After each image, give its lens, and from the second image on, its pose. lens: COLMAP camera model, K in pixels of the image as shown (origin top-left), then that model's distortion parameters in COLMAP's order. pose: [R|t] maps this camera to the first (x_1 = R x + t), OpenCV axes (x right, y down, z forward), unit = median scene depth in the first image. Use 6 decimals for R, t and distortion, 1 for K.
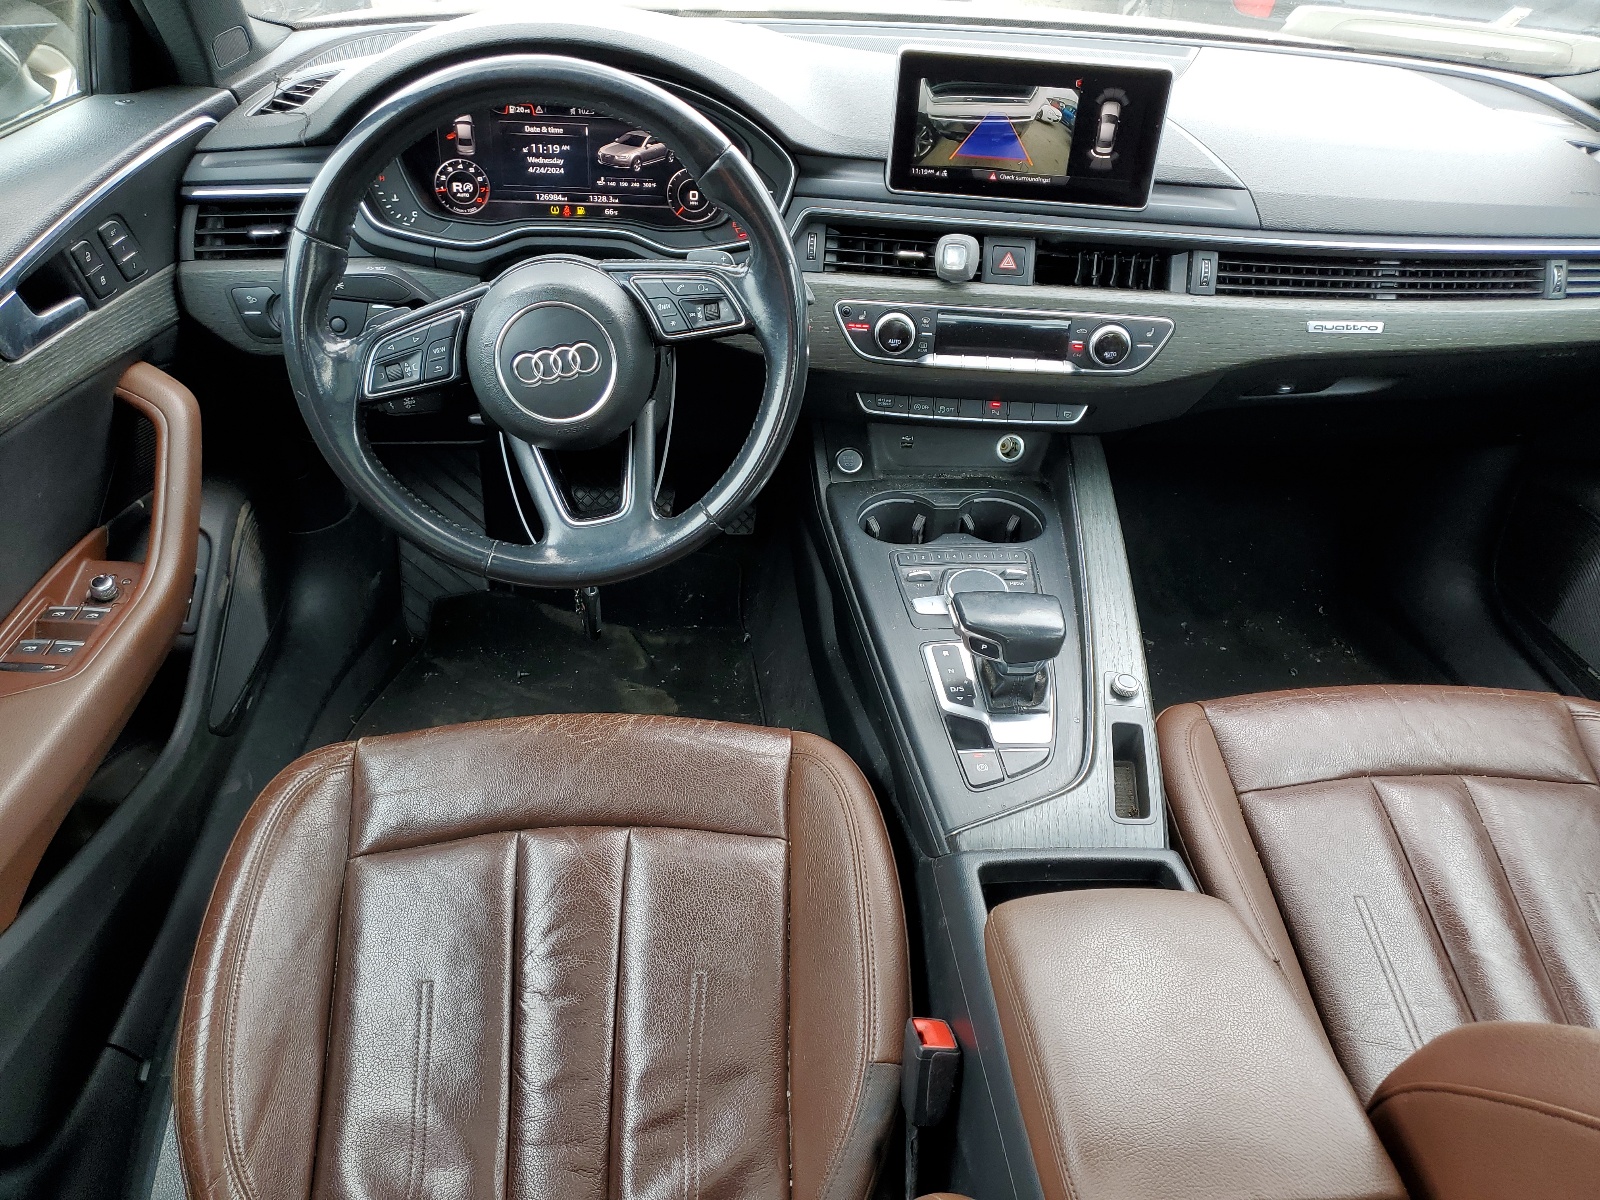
lens RADIAL K [[1201.4, 0, 793.2], [0, 1201.4, 608.8], [0, 0, 1]] dist [0.007584, 0.000227]
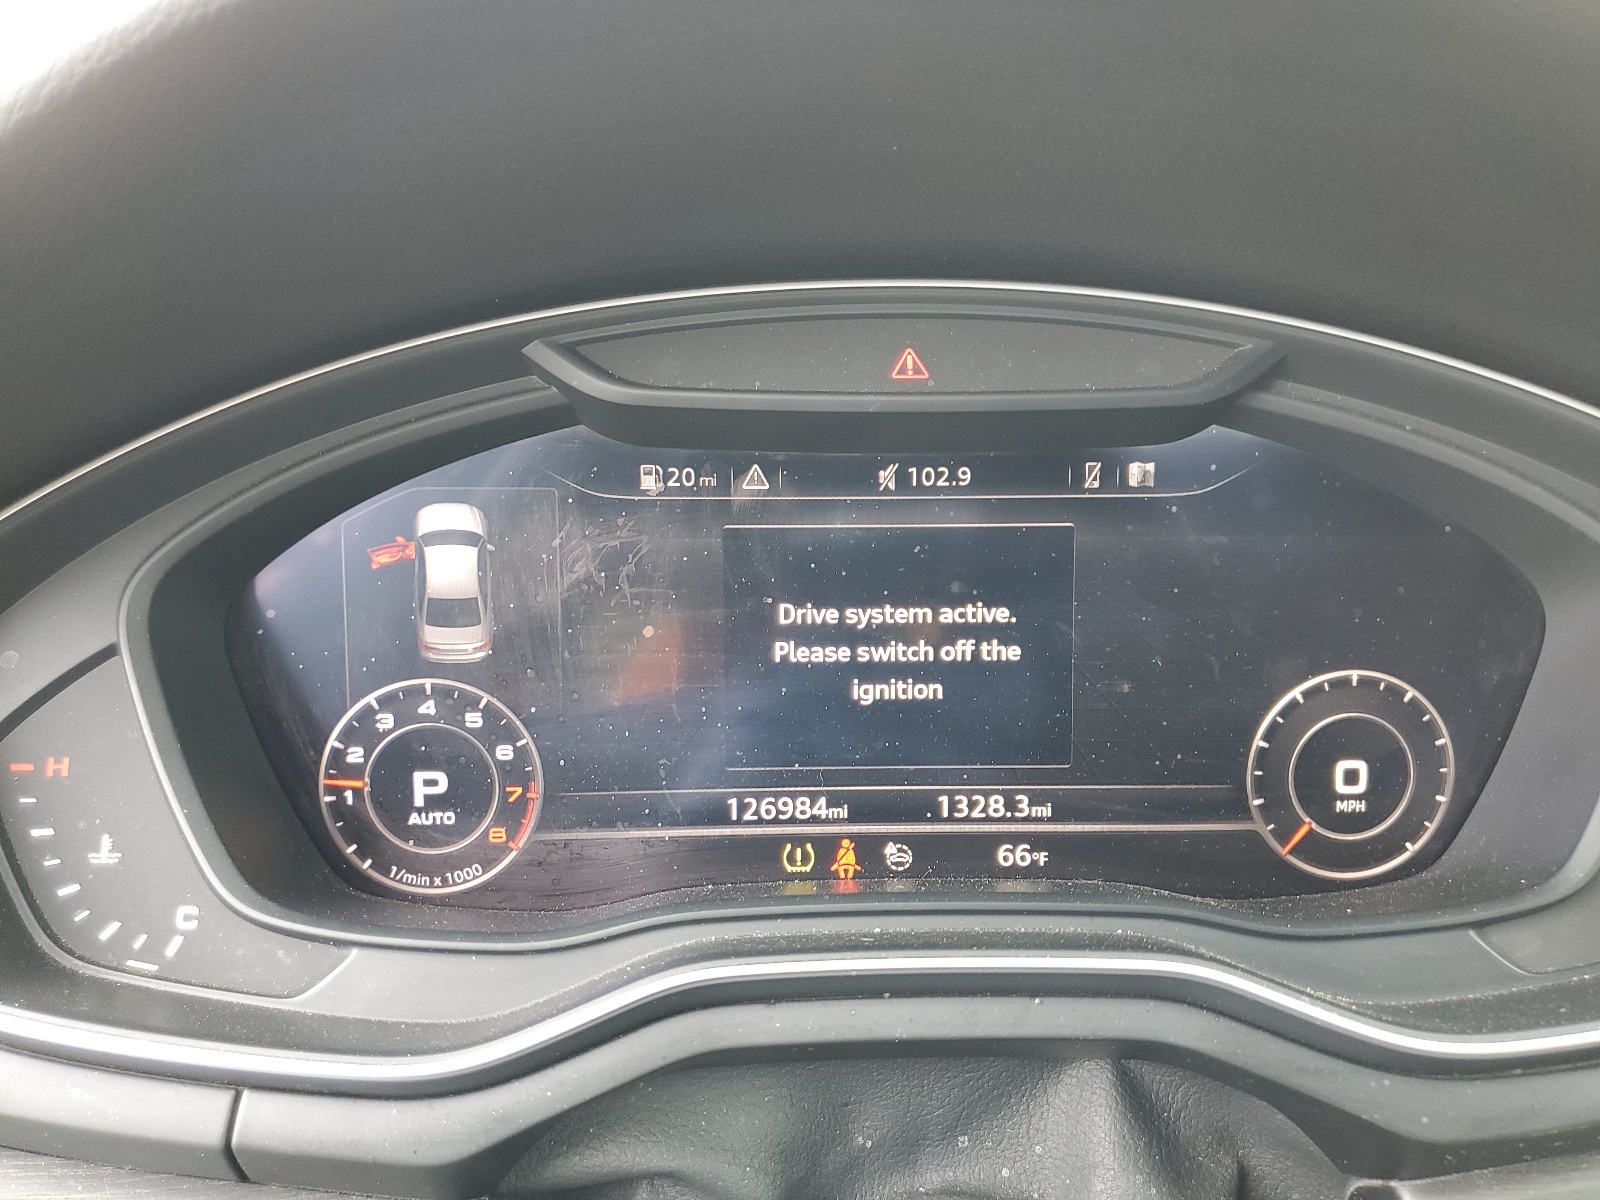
lens RADIAL K [[1201.4, 0, 802.9], [0, 1201.4, 604.6], [0, 0, 1]] dist [0.007584, 0.000227]
pose [[0.997199, -0.052356, -0.053407, -0.184191], [0.022840, 0.893172, -0.449135, -0.271593], [0.071217, 0.446657, 0.891866, 0.769198]]
